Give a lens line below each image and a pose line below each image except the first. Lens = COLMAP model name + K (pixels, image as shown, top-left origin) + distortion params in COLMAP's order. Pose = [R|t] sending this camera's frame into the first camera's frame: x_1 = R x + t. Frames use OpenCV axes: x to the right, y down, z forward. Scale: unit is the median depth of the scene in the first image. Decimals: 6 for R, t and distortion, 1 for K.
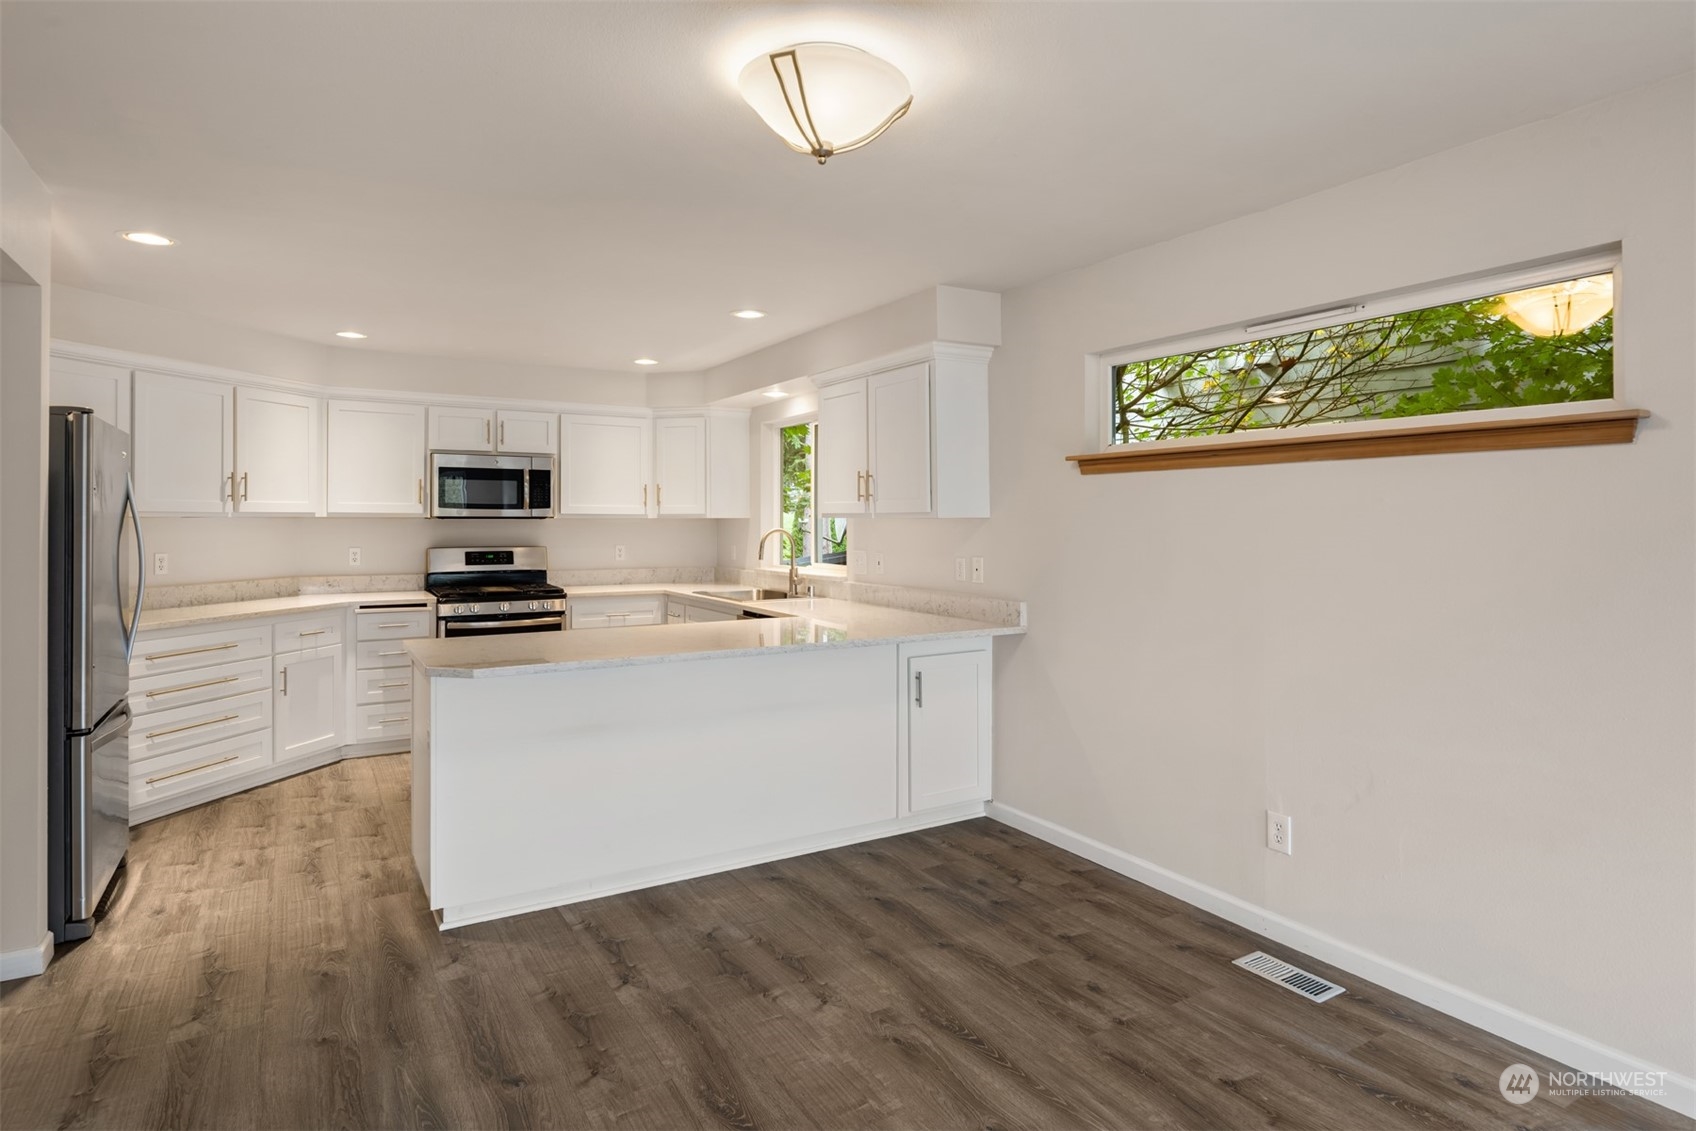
lens RADIAL K [[903.7, 0, 866.5], [0, 903.7, 512.7], [0, 0, 1]] dist [-0.005102, -0.001110]
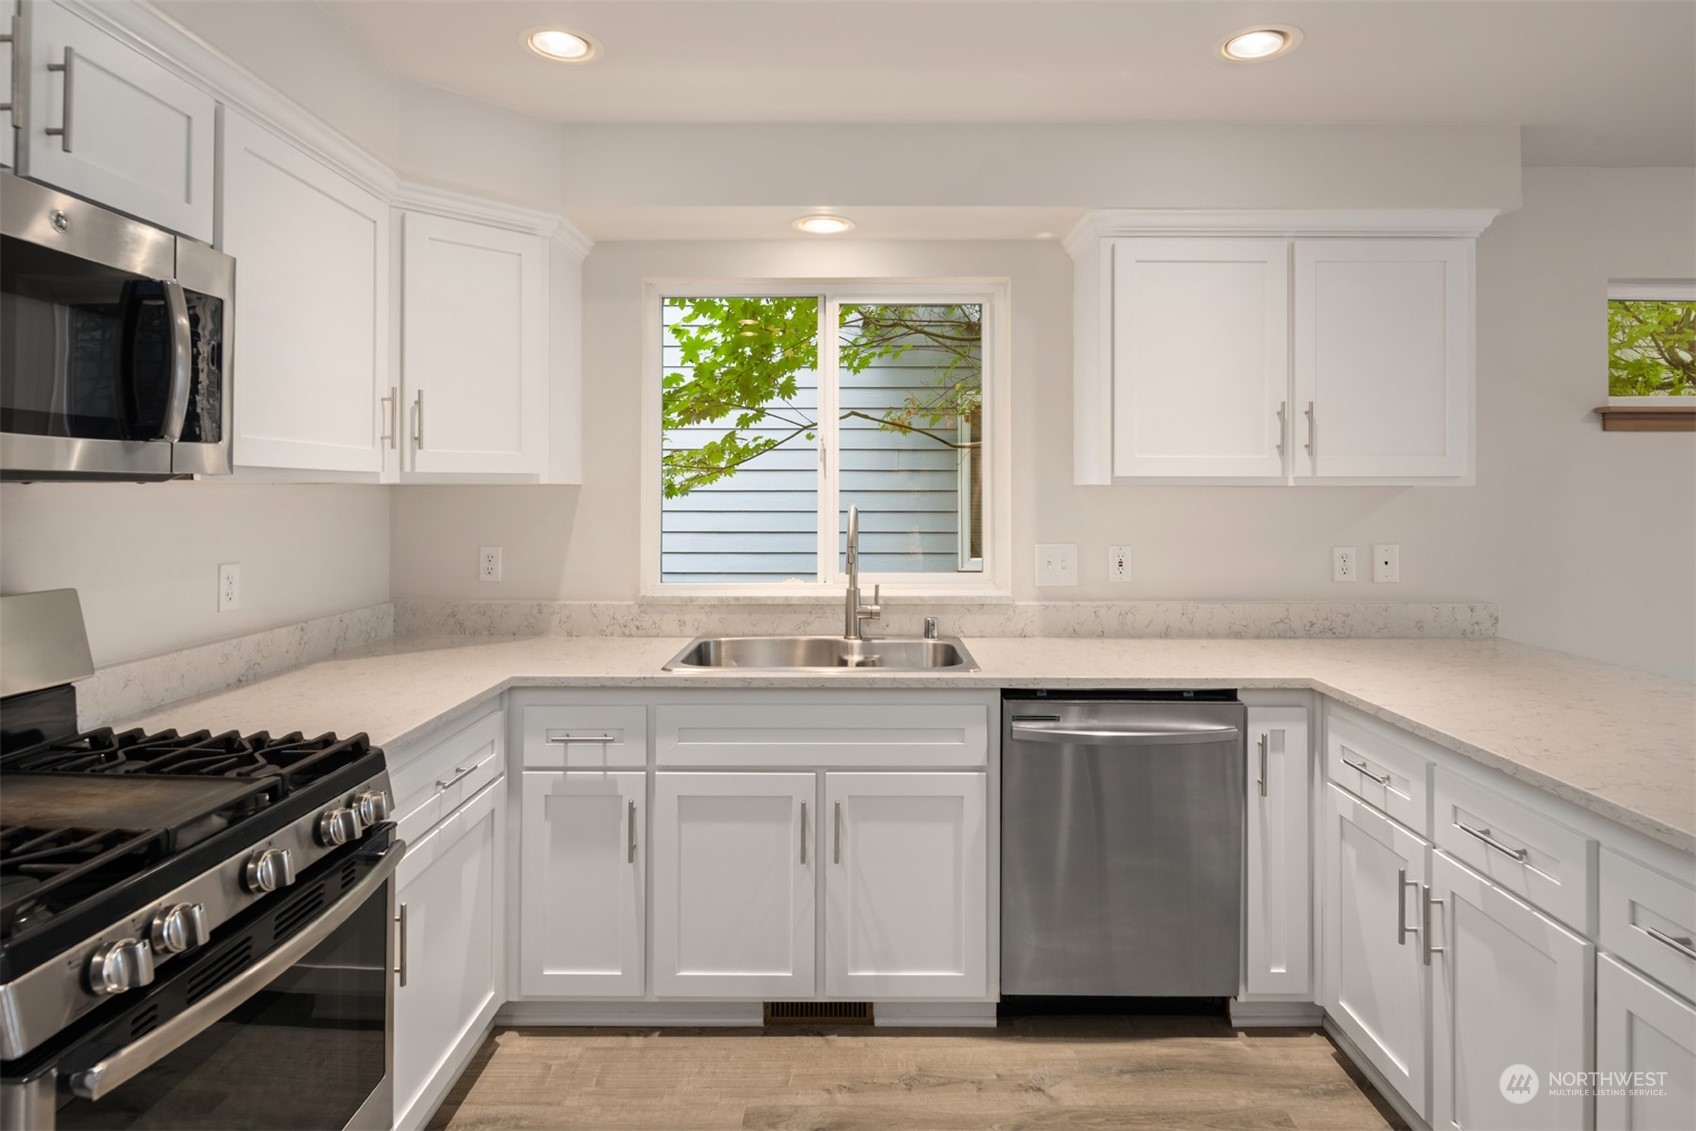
lens RADIAL K [[917.2, 0, 849.9], [0, 917.2, 480.9], [0, 0, 1]] dist [-0.002742, -0.000368]
pose [[0.533582, 0.009199, 0.845698, -0.528365], [-0.007786, 0.999952, -0.005964, 0.007043], [-0.845712, -0.003403, 0.533628, 0.768137]]
